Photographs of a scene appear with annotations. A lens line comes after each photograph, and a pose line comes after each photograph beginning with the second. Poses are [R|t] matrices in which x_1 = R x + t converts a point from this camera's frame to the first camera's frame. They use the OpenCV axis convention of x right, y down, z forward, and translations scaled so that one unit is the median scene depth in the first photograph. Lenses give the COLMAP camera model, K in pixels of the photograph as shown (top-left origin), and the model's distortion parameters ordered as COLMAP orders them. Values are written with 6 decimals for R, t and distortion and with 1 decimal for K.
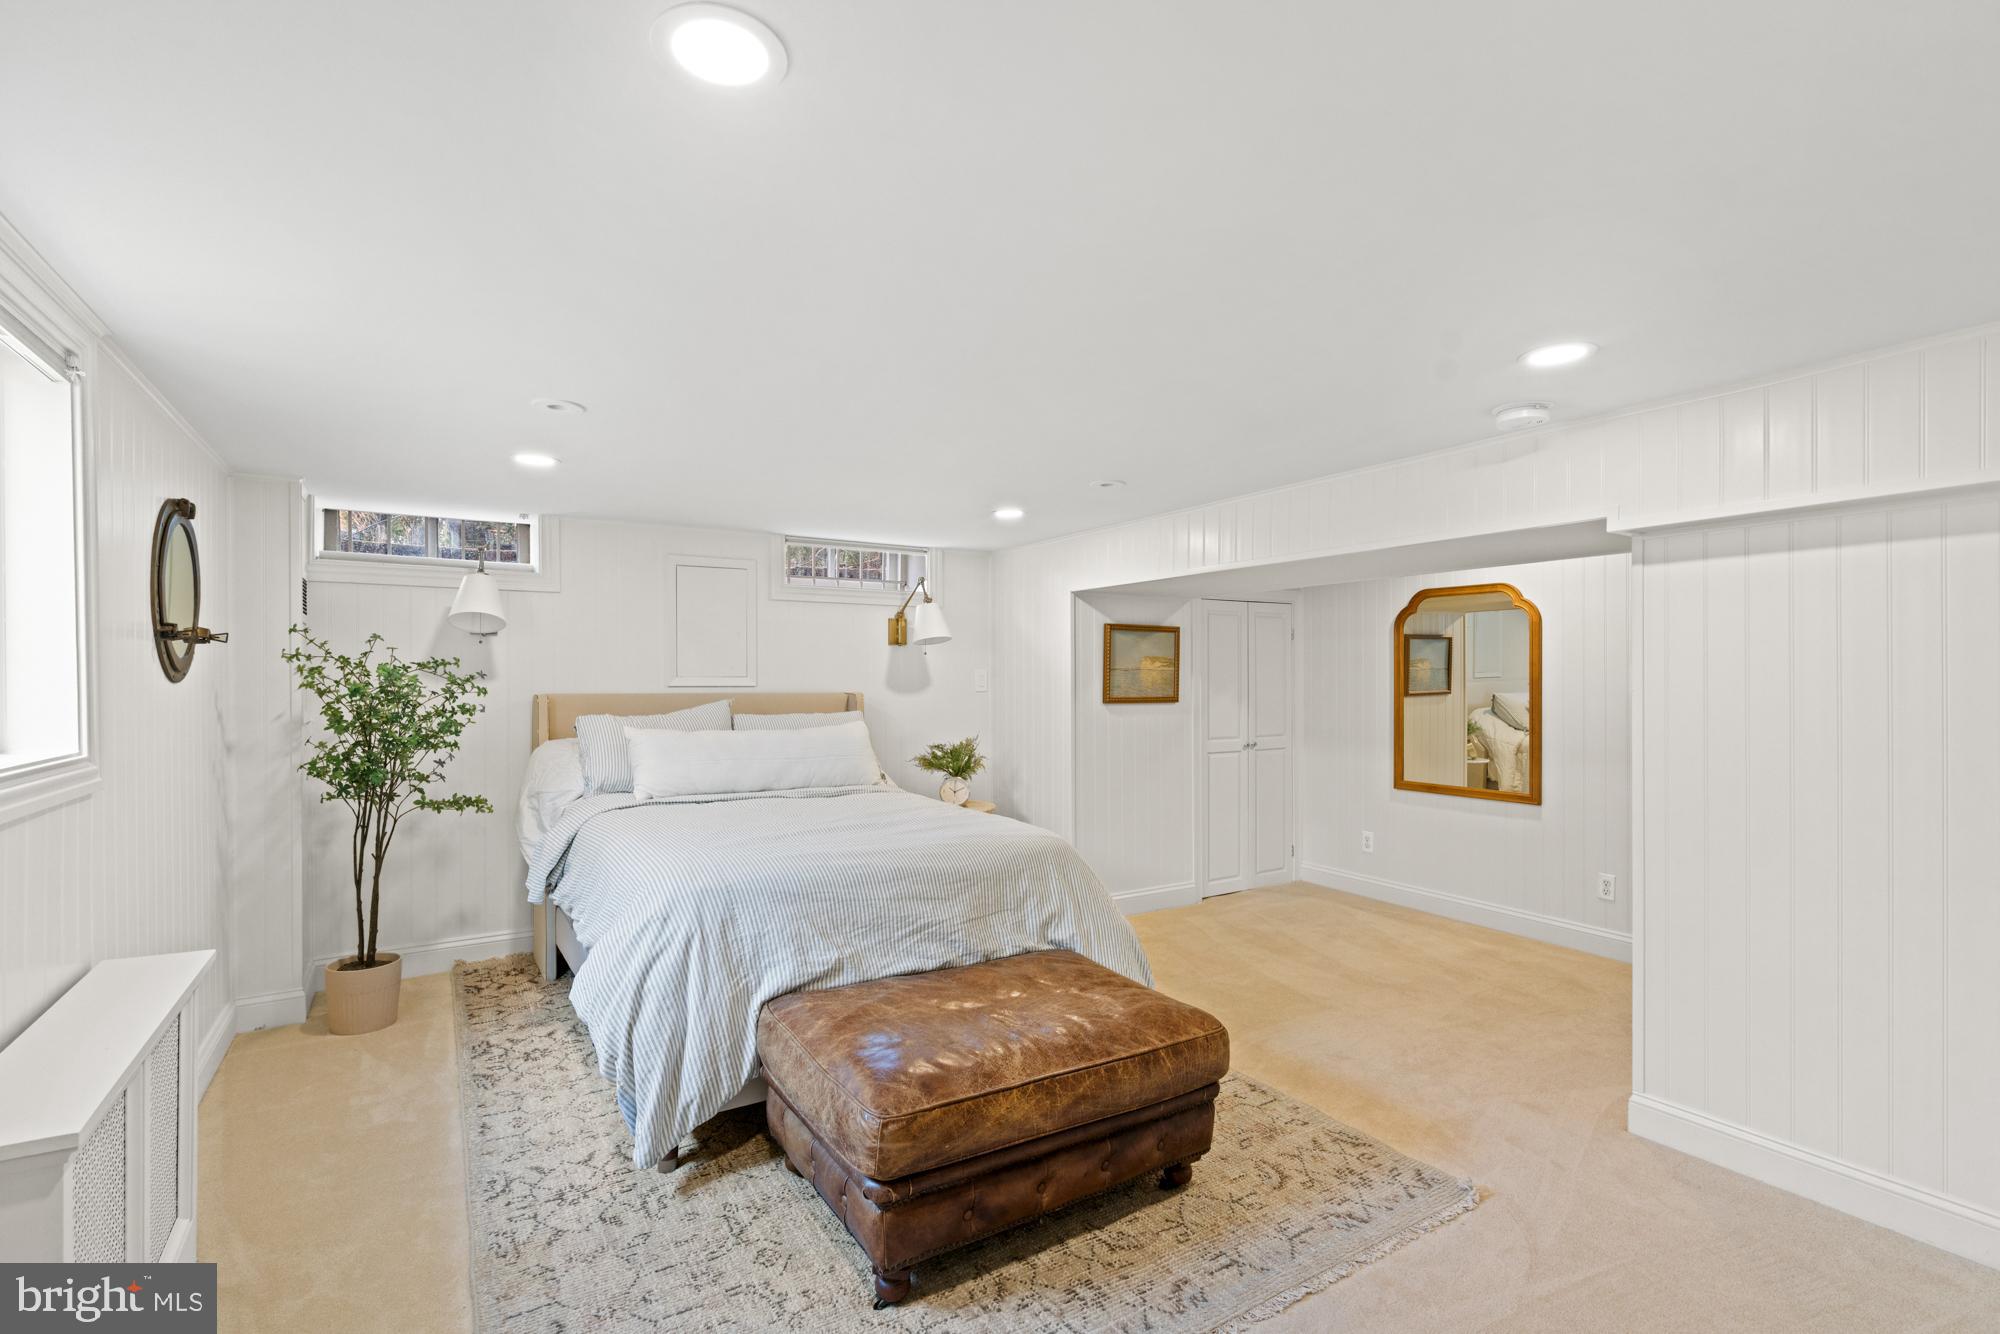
lens RADIAL K [[910.6, 0, 986.3], [0, 910.6, 675.1], [0, 0, 1]] dist [-0.007035, 0.004274]
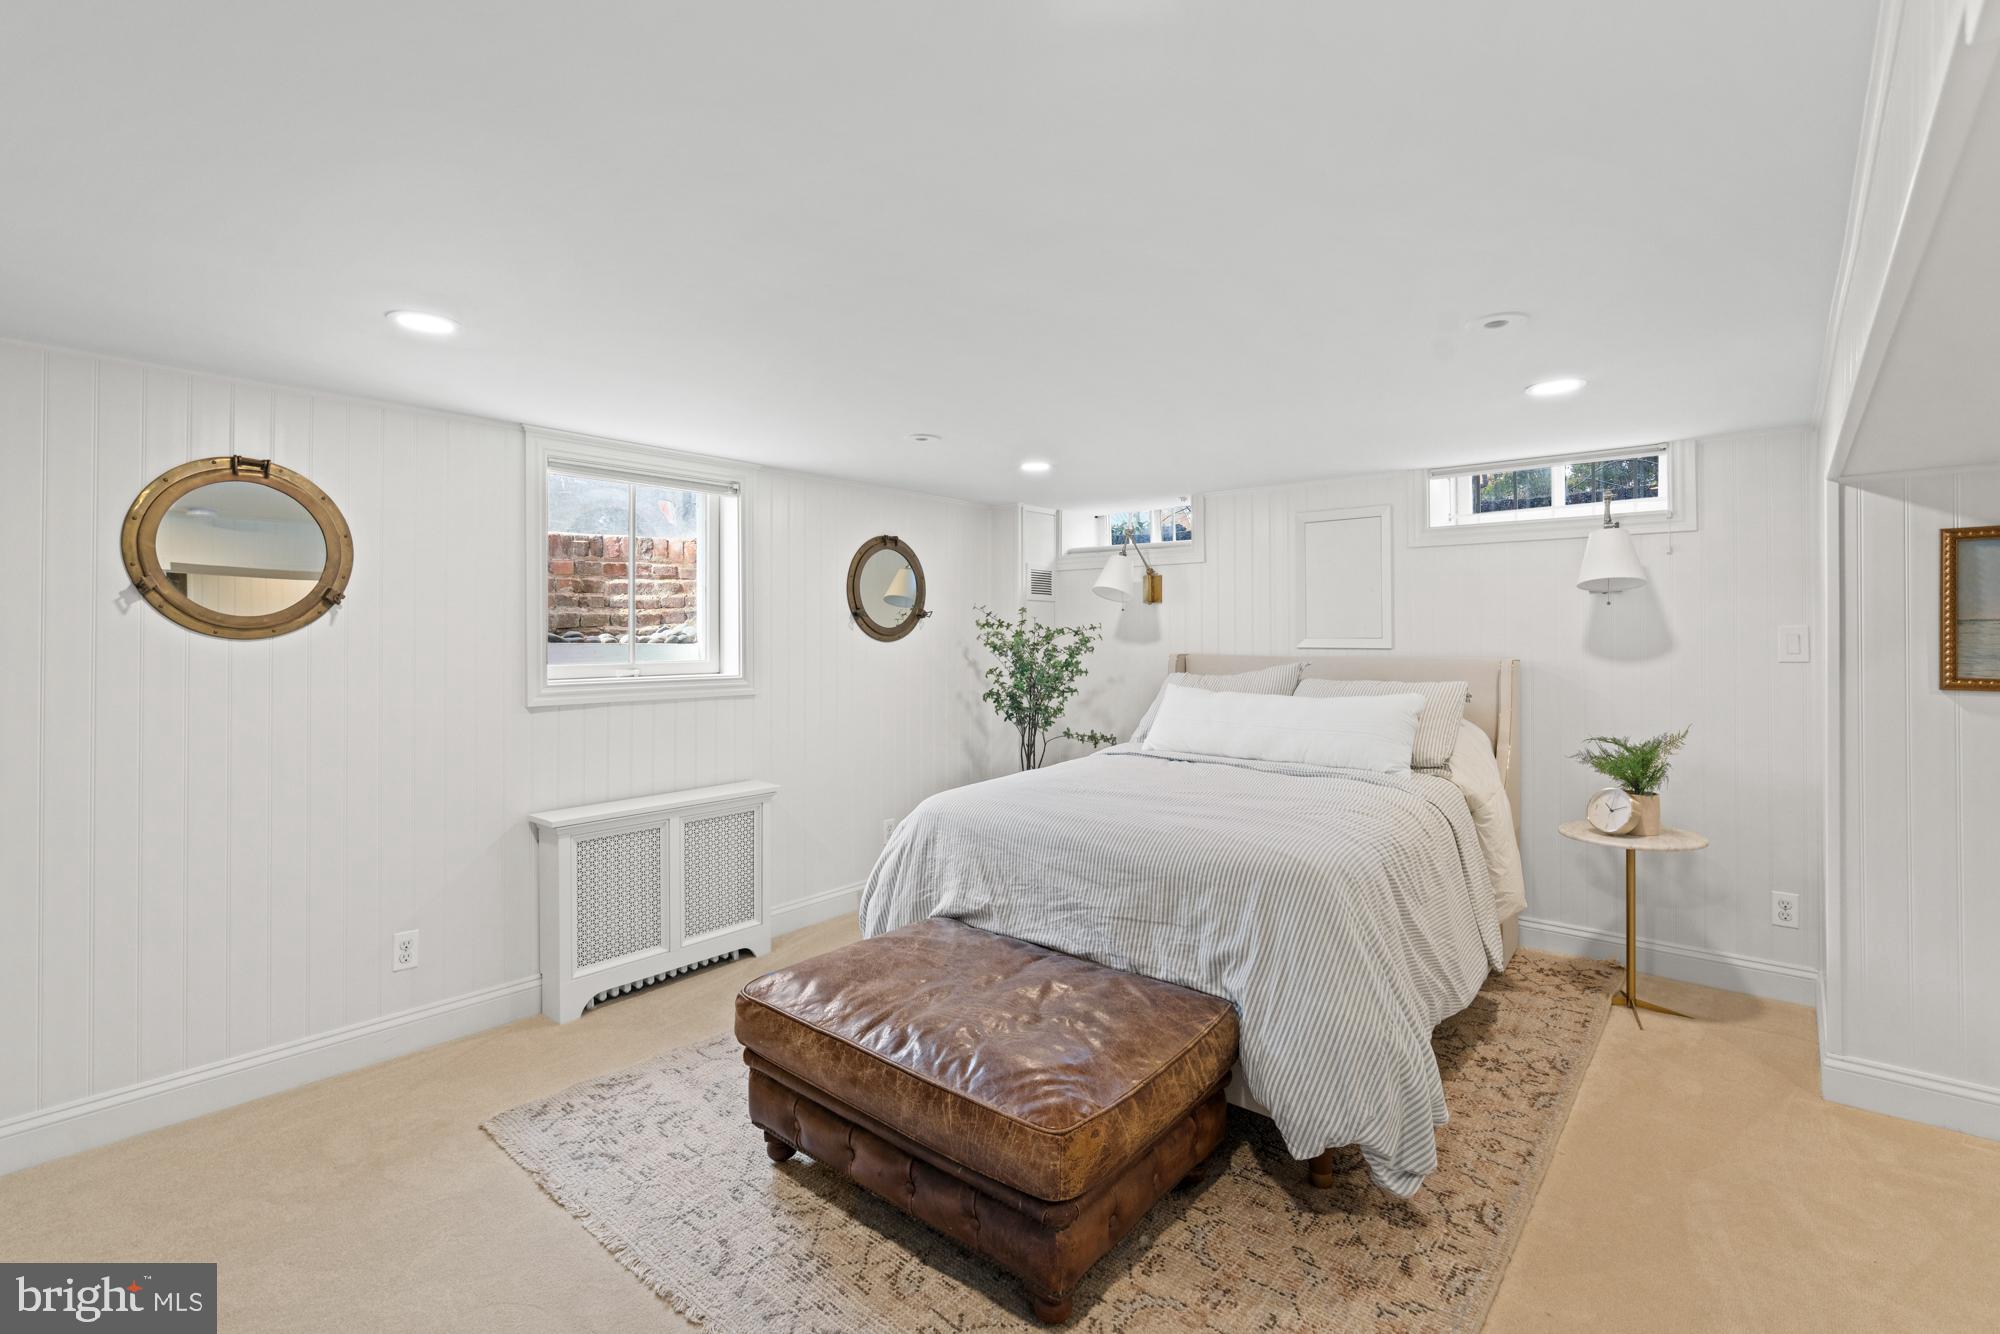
lens RADIAL K [[910.6, 0, 991.4], [0, 910.6, 649.2], [0, 0, 1]] dist [-0.007035, 0.004274]
pose [[0.305154, 0.007295, -0.952275, 0.781726], [0.001413, 0.999966, 0.008113, 0.007881], [0.952302, -0.003822, 0.305133, 0.637464]]
